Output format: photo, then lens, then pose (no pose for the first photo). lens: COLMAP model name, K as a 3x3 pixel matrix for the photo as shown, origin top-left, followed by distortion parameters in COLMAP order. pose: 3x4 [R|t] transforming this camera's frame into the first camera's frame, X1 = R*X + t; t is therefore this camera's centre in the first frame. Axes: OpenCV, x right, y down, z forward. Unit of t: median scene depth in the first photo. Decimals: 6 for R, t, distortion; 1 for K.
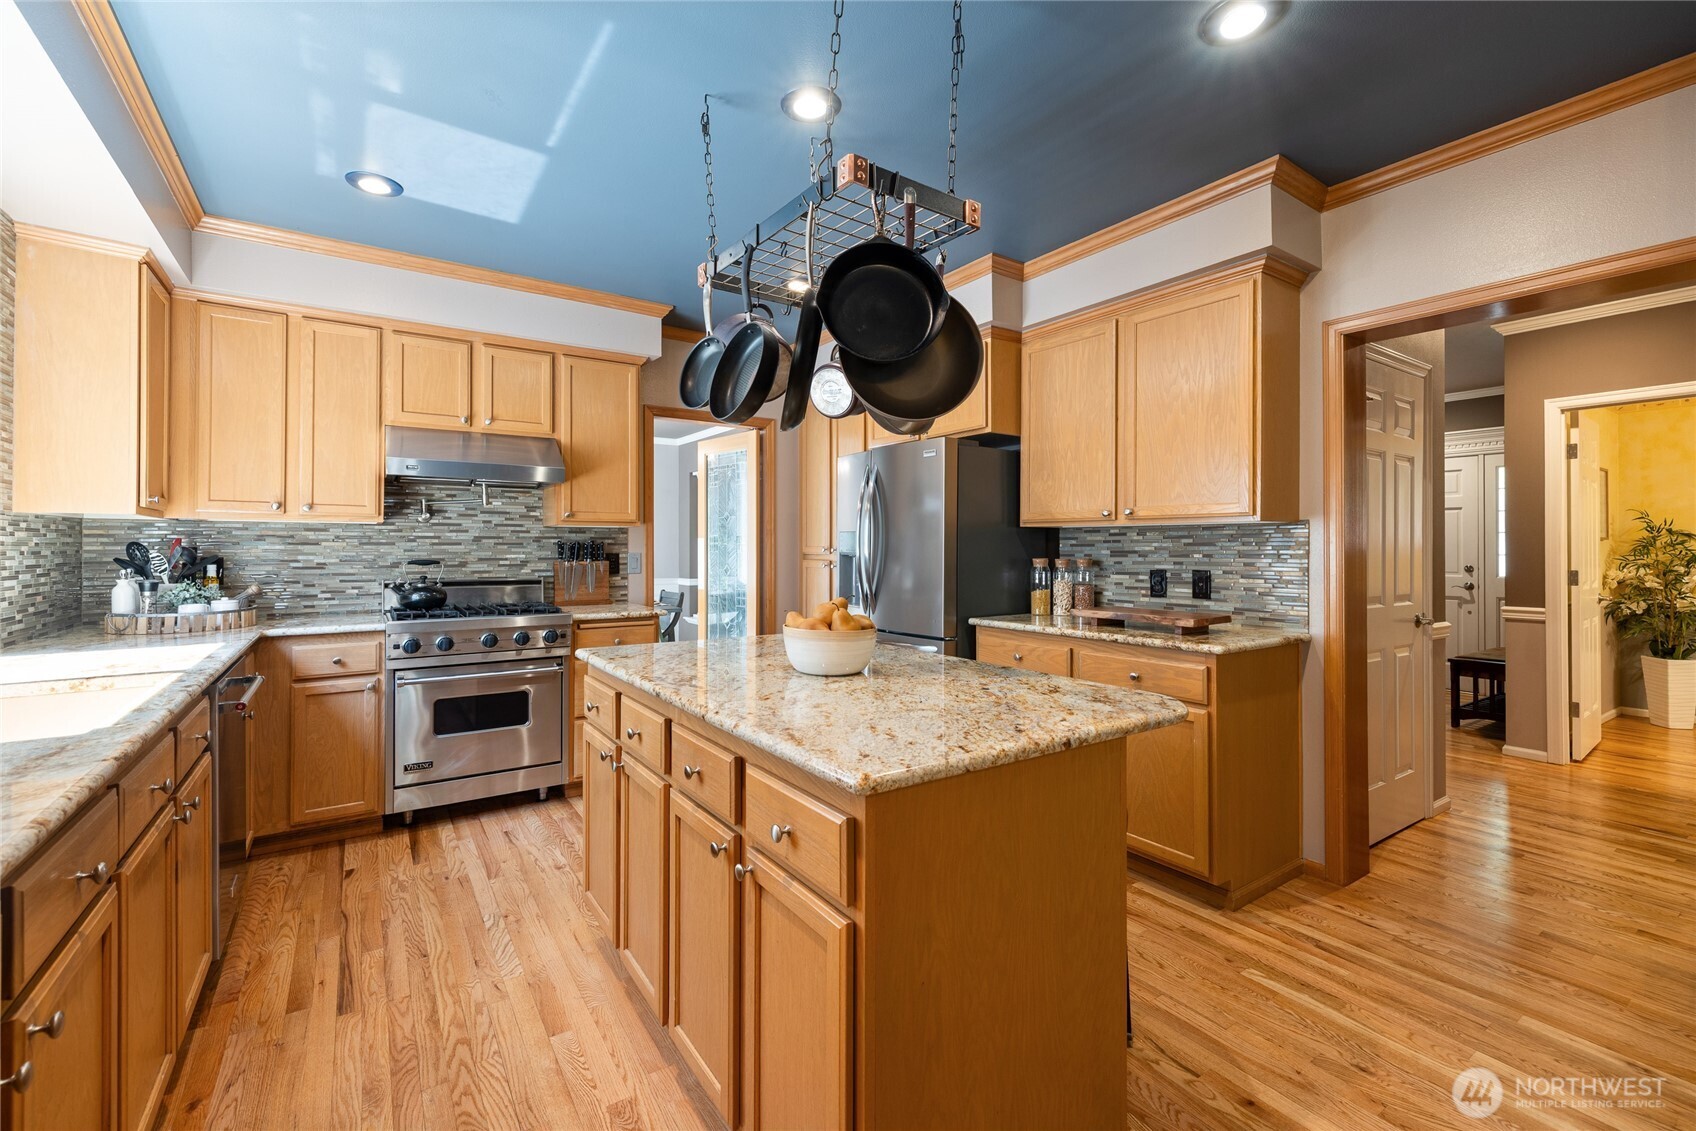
lens RADIAL K [[719.9, 0, 821.0], [0, 719.9, 541.2], [0, 0, 1]] dist [-0.000406, 0.000050]
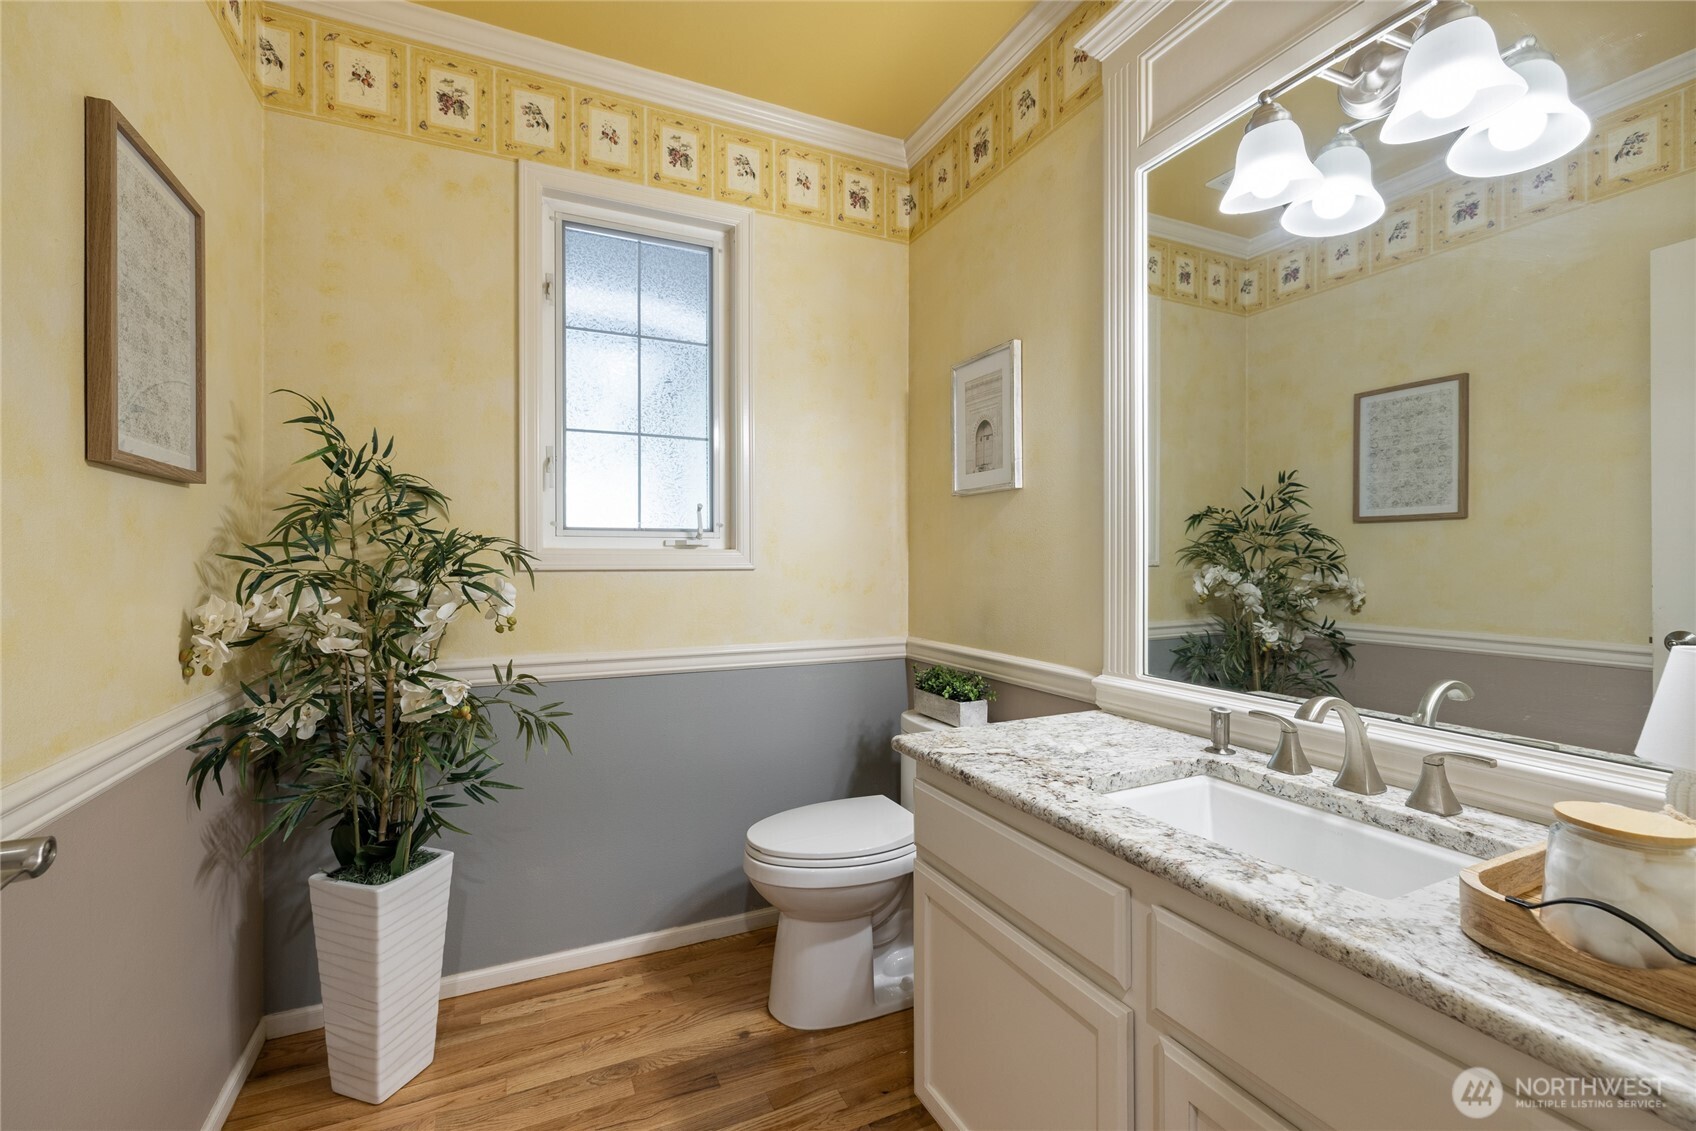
lens RADIAL K [[719.9, 0, 842.1], [0, 719.9, 556.6], [0, 0, 1]] dist [-0.000406, 0.000050]
pose [[0.132040, 0.000592, 0.991244, 0.675290], [-0.009369, 0.999956, 0.000651, 0.017183], [-0.991200, -0.009373, 0.132040, 0.574008]]
